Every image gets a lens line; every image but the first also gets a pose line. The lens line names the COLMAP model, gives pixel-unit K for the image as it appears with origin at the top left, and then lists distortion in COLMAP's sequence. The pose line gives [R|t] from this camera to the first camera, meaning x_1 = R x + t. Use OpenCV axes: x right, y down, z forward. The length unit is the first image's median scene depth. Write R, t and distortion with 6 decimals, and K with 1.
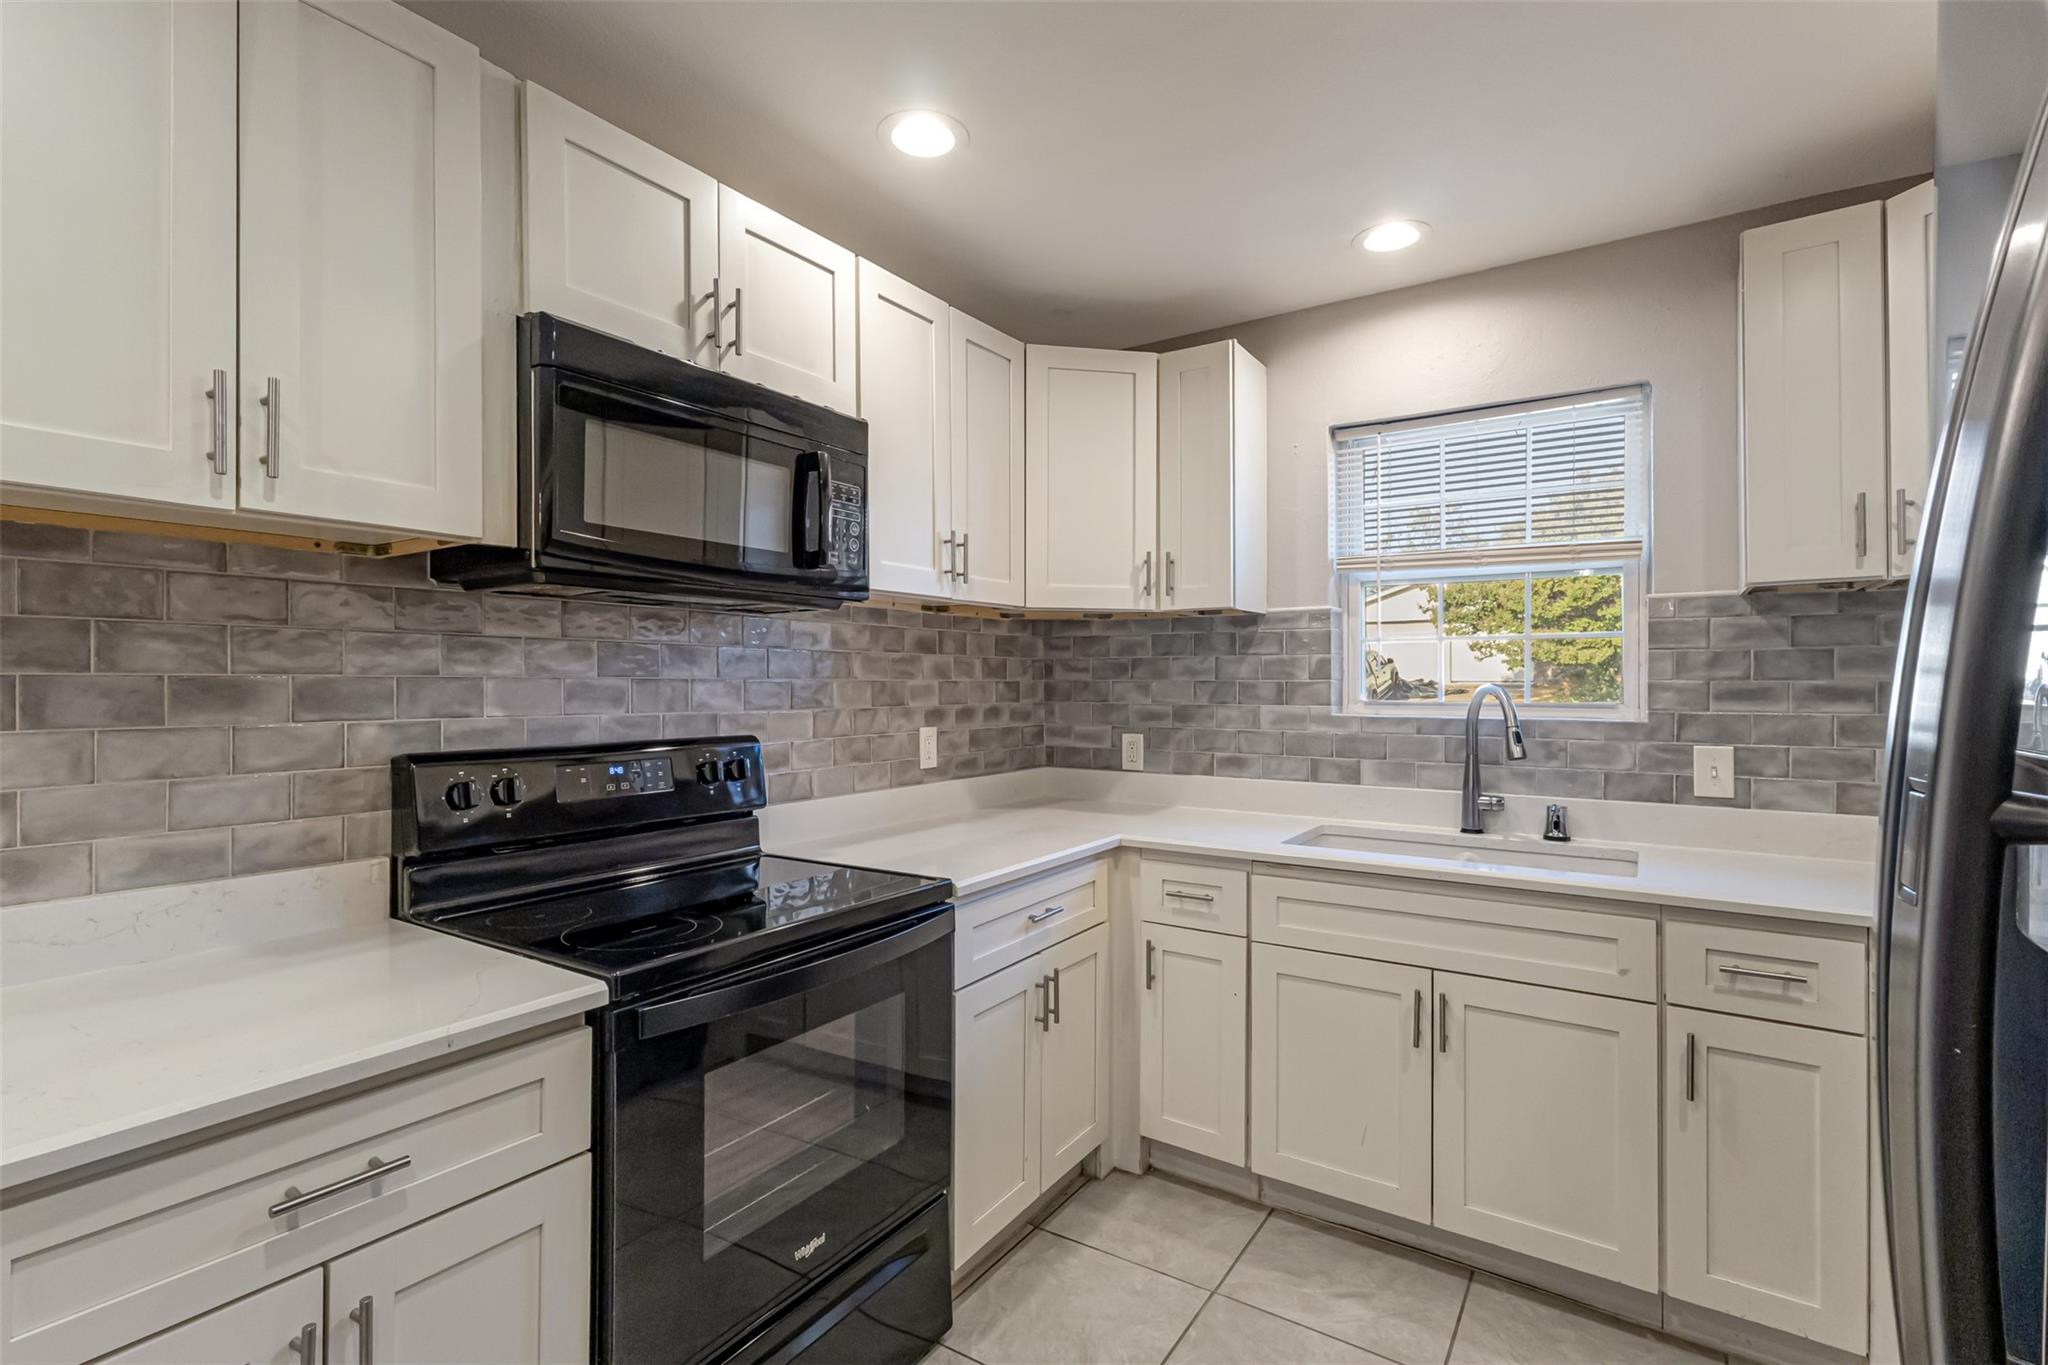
lens RADIAL K [[961.3, 0, 1031.8], [0, 961.3, 683.2], [0, 0, 1]] dist [0.010342, 0.000697]
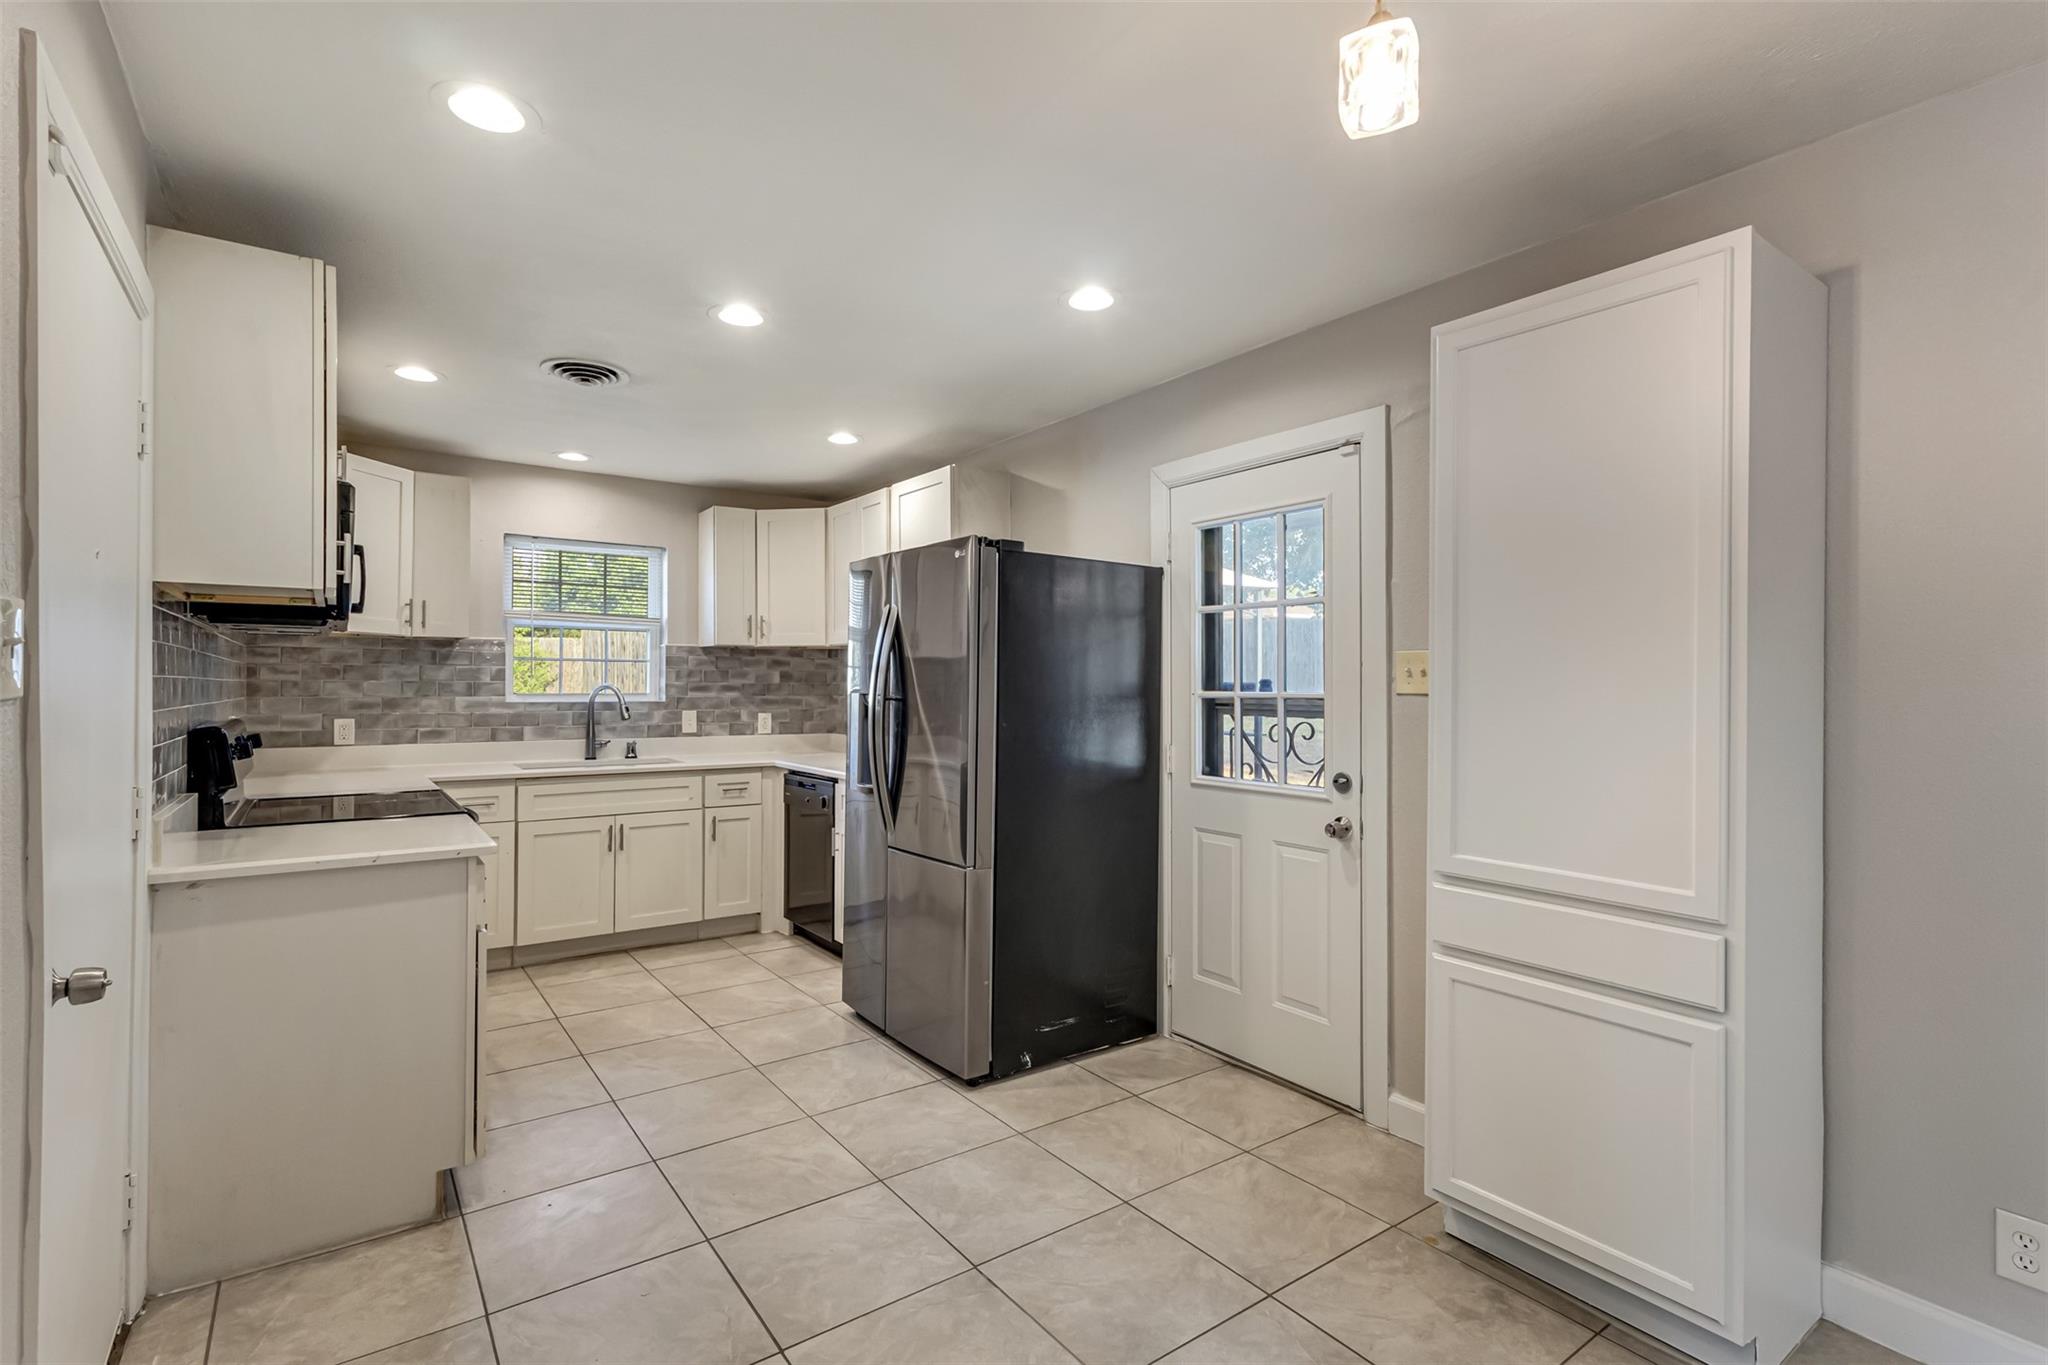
lens RADIAL K [[961.3, 0, 1020.3], [0, 961.3, 684.8], [0, 0, 1]] dist [0.010342, 0.000697]
pose [[0.362874, 0.003174, 0.931833, -0.954536], [-0.002070, 0.999994, -0.002600, 0.005498], [-0.931836, -0.000986, 0.362878, -0.476719]]
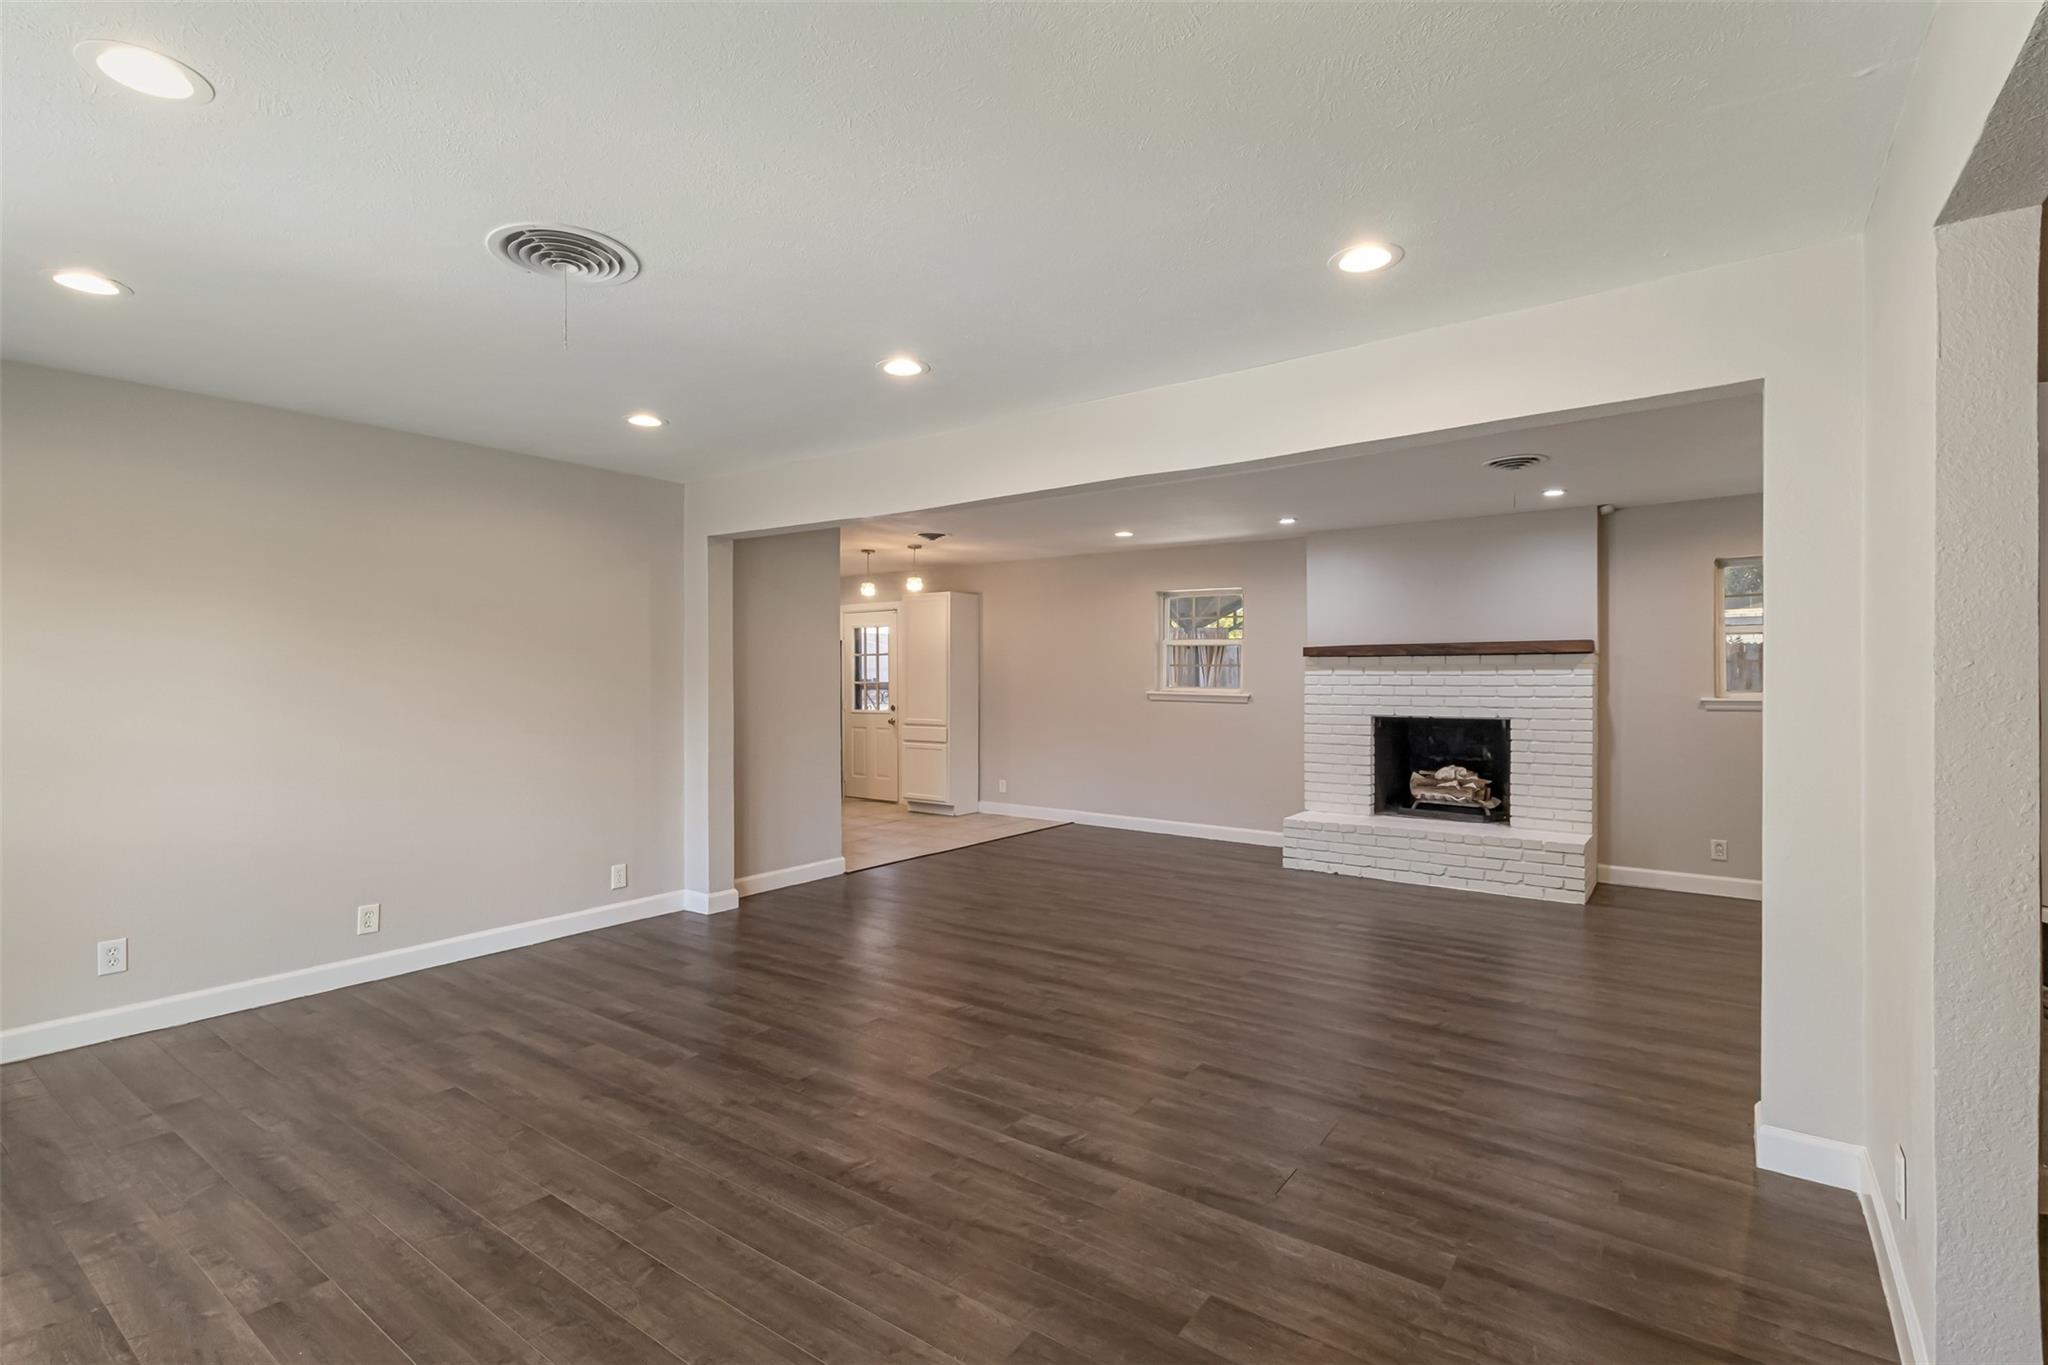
lens RADIAL K [[961.3, 0, 1025.3], [0, 961.3, 683.7], [0, 0, 1]] dist [0.010342, 0.000697]
pose [[0.074700, -0.003616, 0.997199, -1.643991], [0.003205, 0.999989, 0.003386, 0.005878], [-0.997201, 0.002943, 0.074711, -0.676802]]
